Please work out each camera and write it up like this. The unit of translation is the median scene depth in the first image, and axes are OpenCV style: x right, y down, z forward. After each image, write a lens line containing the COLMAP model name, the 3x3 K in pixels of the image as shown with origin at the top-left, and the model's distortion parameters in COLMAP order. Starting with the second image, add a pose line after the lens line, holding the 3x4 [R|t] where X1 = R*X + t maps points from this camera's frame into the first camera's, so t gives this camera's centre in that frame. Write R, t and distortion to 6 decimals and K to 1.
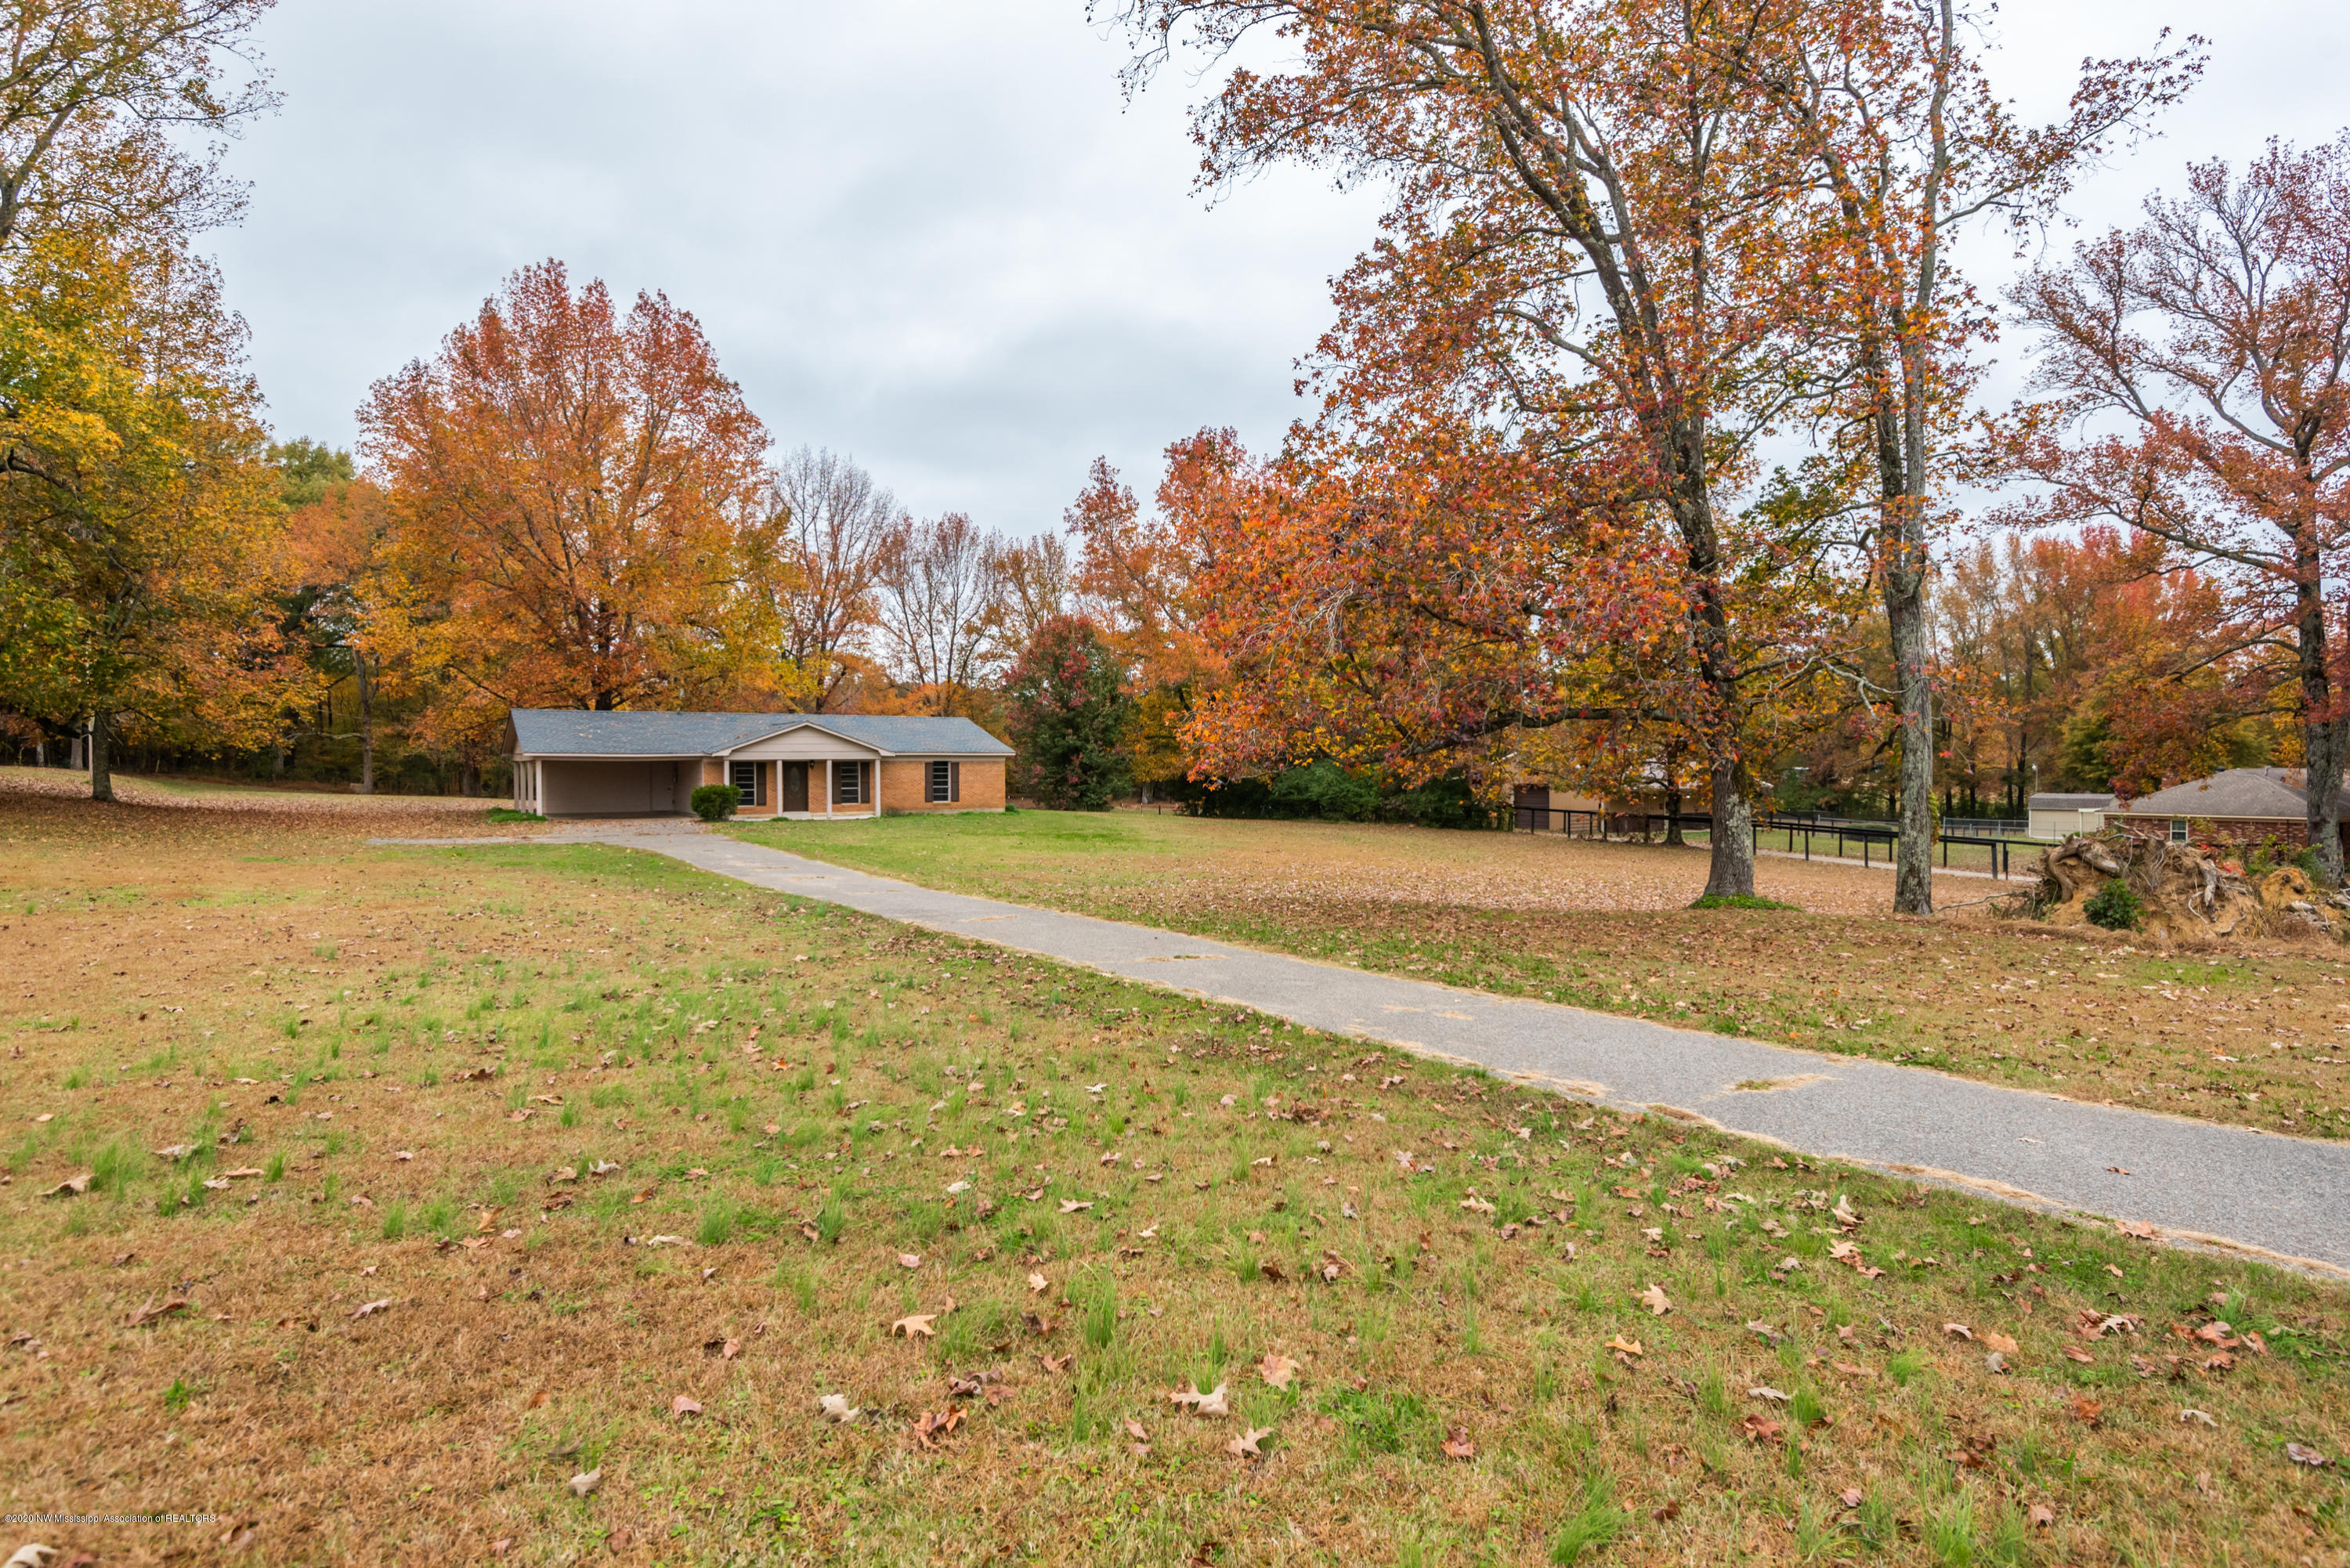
lens RADIAL K [[1095.7, 0, 1175.0], [0, 1095.7, 784.0], [0, 0, 1]] dist [0.001006, 0.000016]
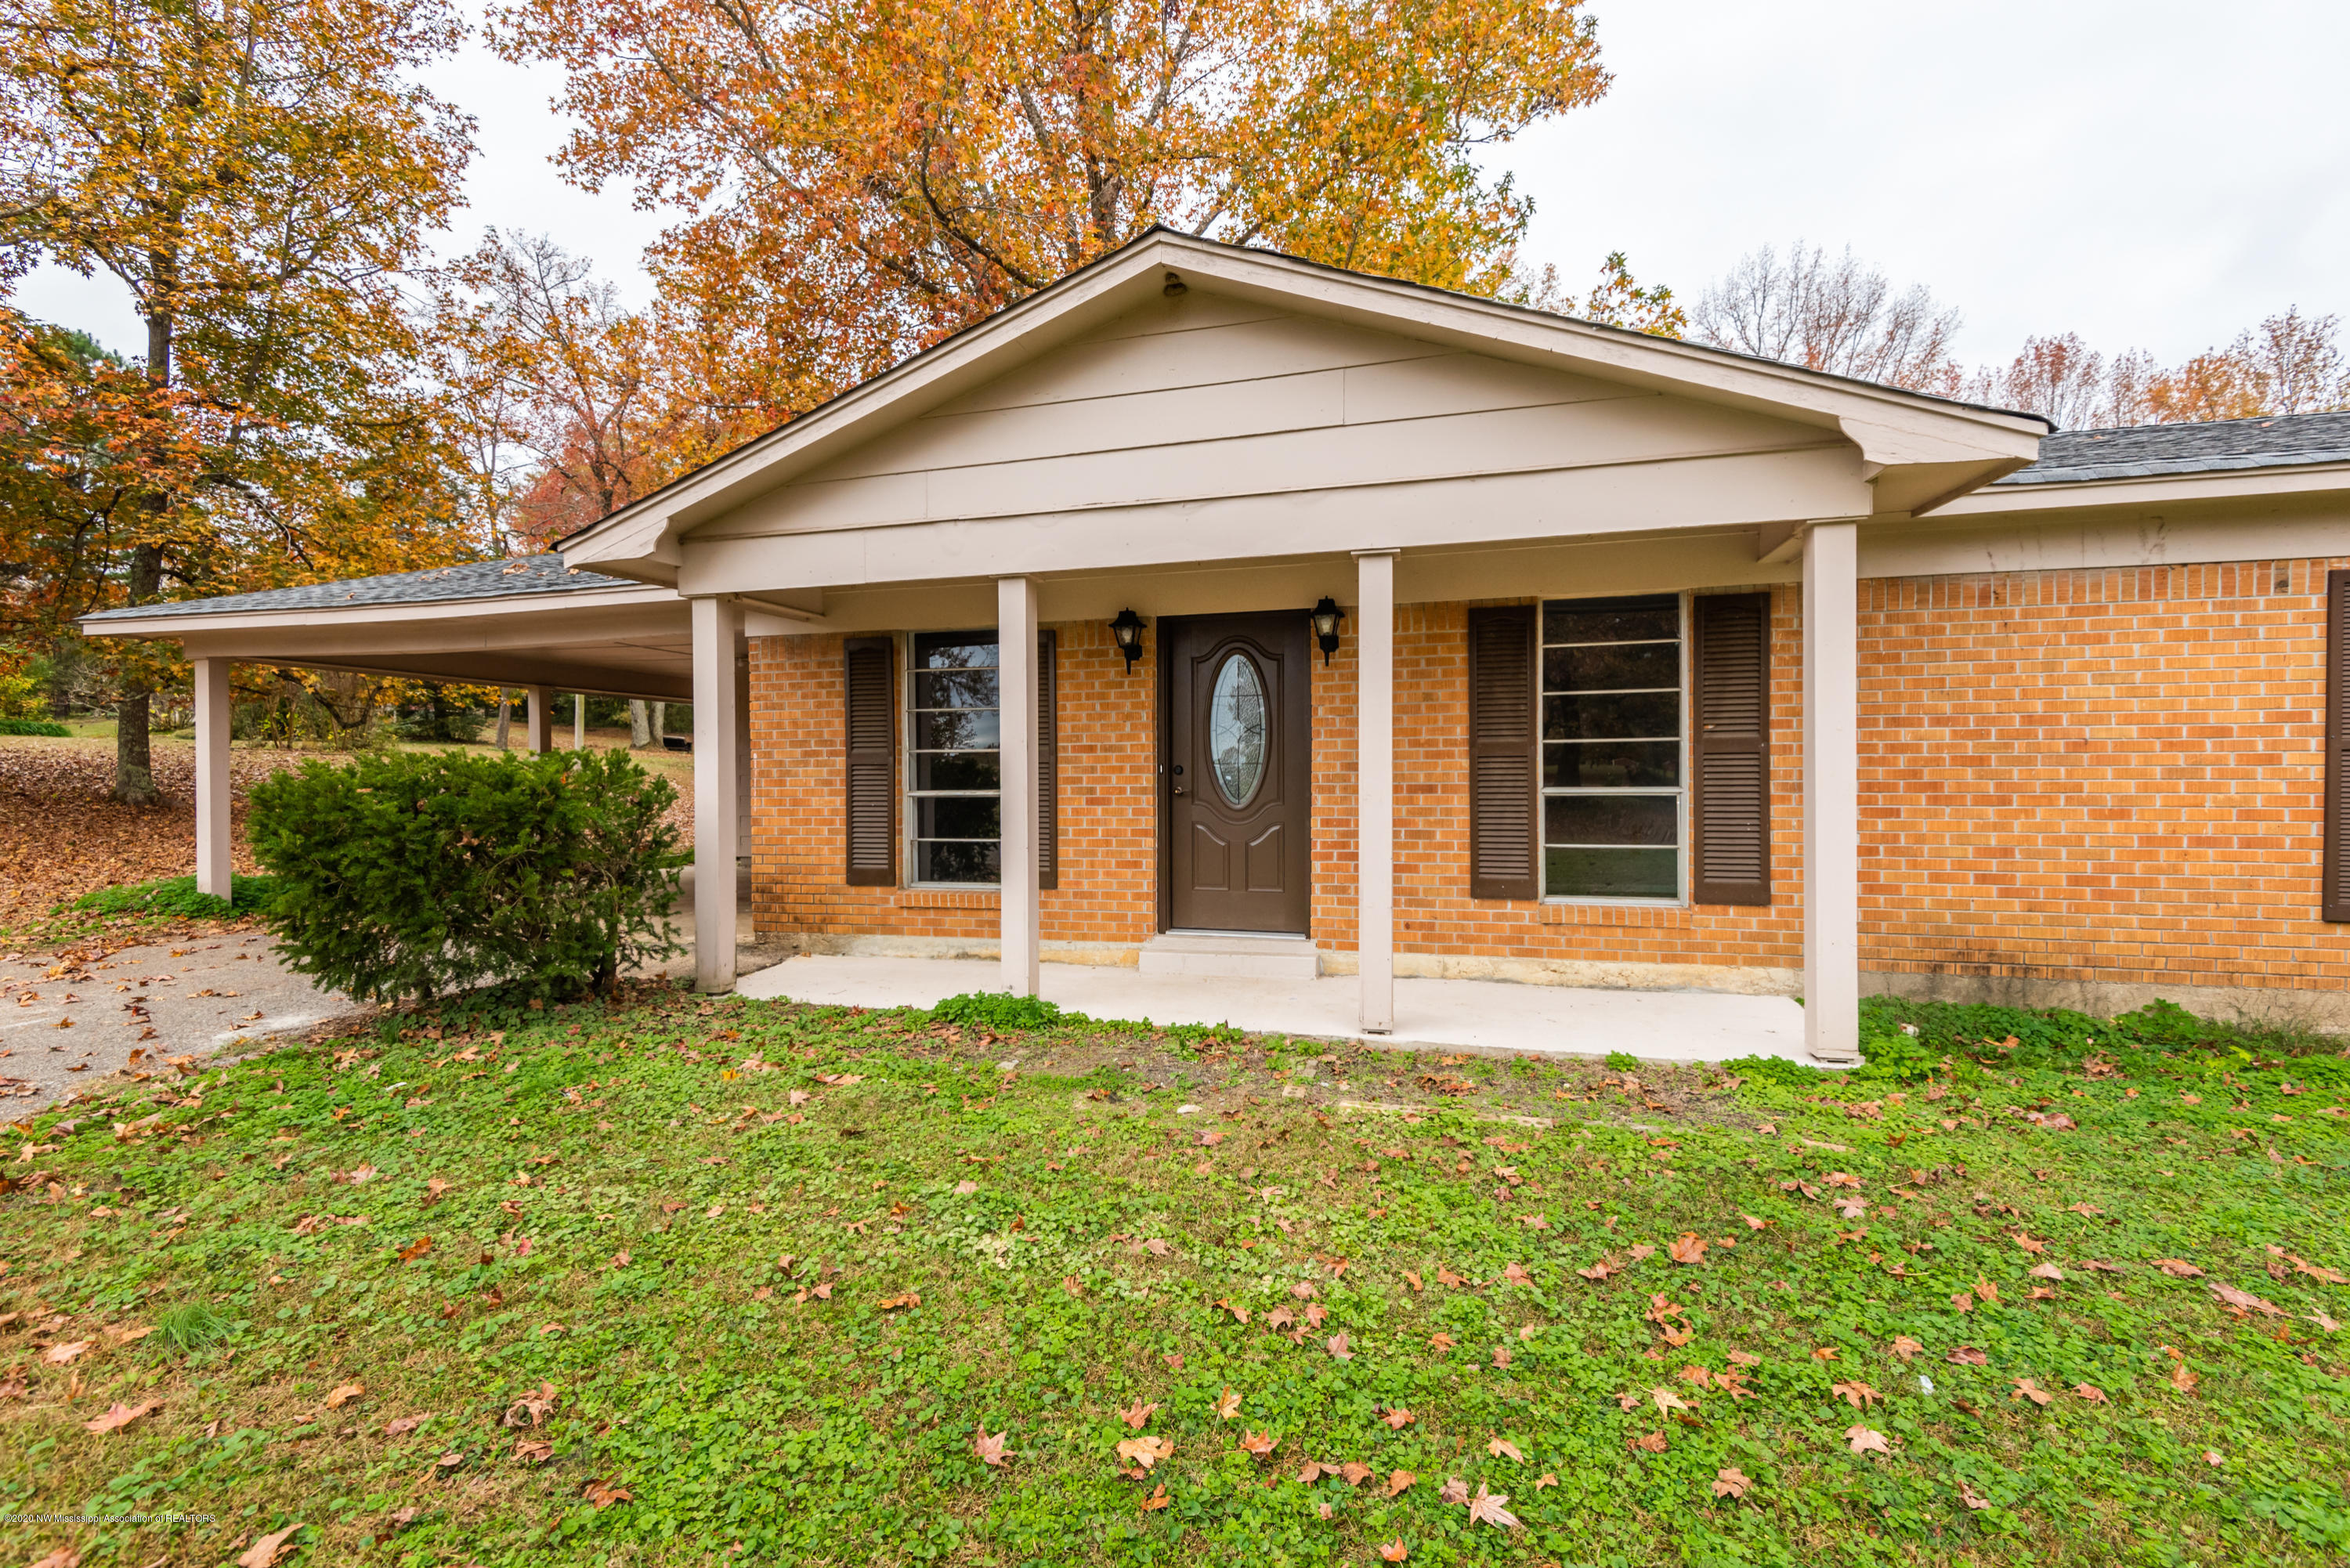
lens RADIAL K [[1048.9, 0, 1175.0], [0, 1048.9, 784.0], [0, 0, 1]] dist [0.021972, -0.016676]
pose [[0.647899, 0.005292, -0.761708, -0.219948], [-0.011366, 0.999932, -0.002721, 0.003821], [0.761641, 0.010420, 0.647915, 0.831093]]
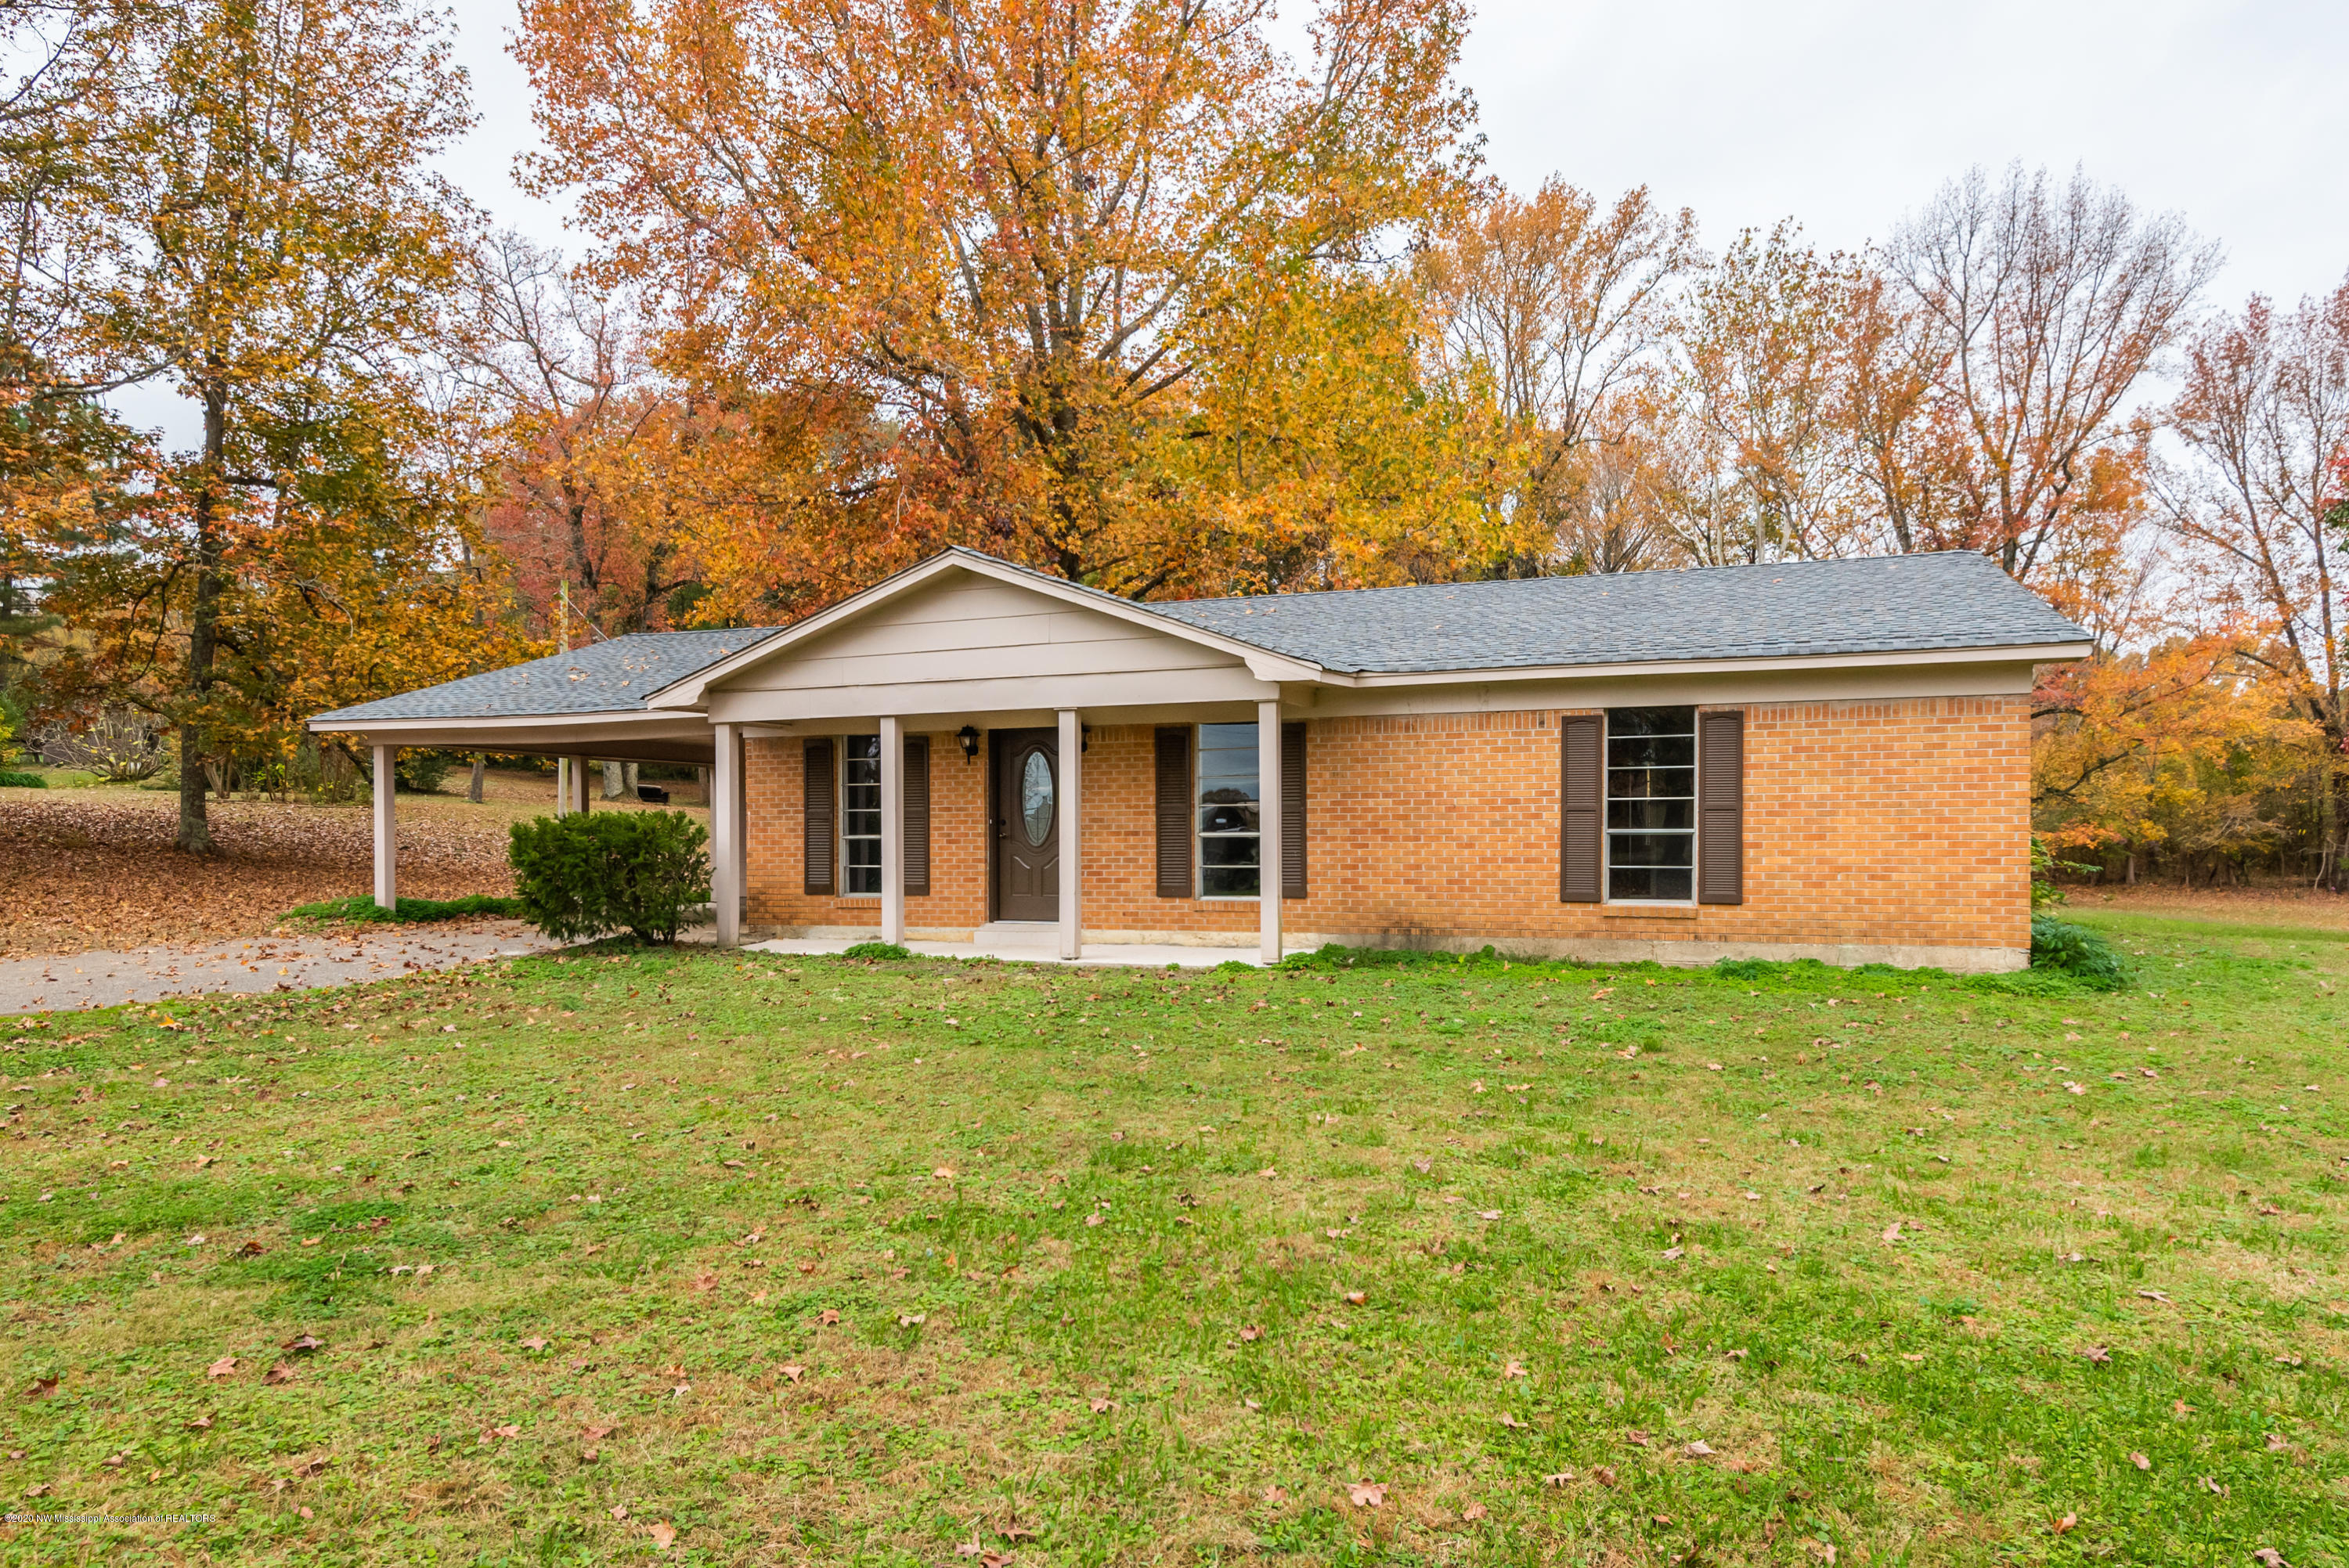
lens RADIAL K [[1419.6, 0, 1198.6], [0, 1419.6, 834.2], [0, 0, 1]] dist [0.006954, -0.000037]
pose [[0.595172, 0.001437, -0.803597, -0.048062], [-0.011274, 0.999915, -0.006562, 0.005767], [0.803519, 0.012965, 0.595137, 0.771081]]
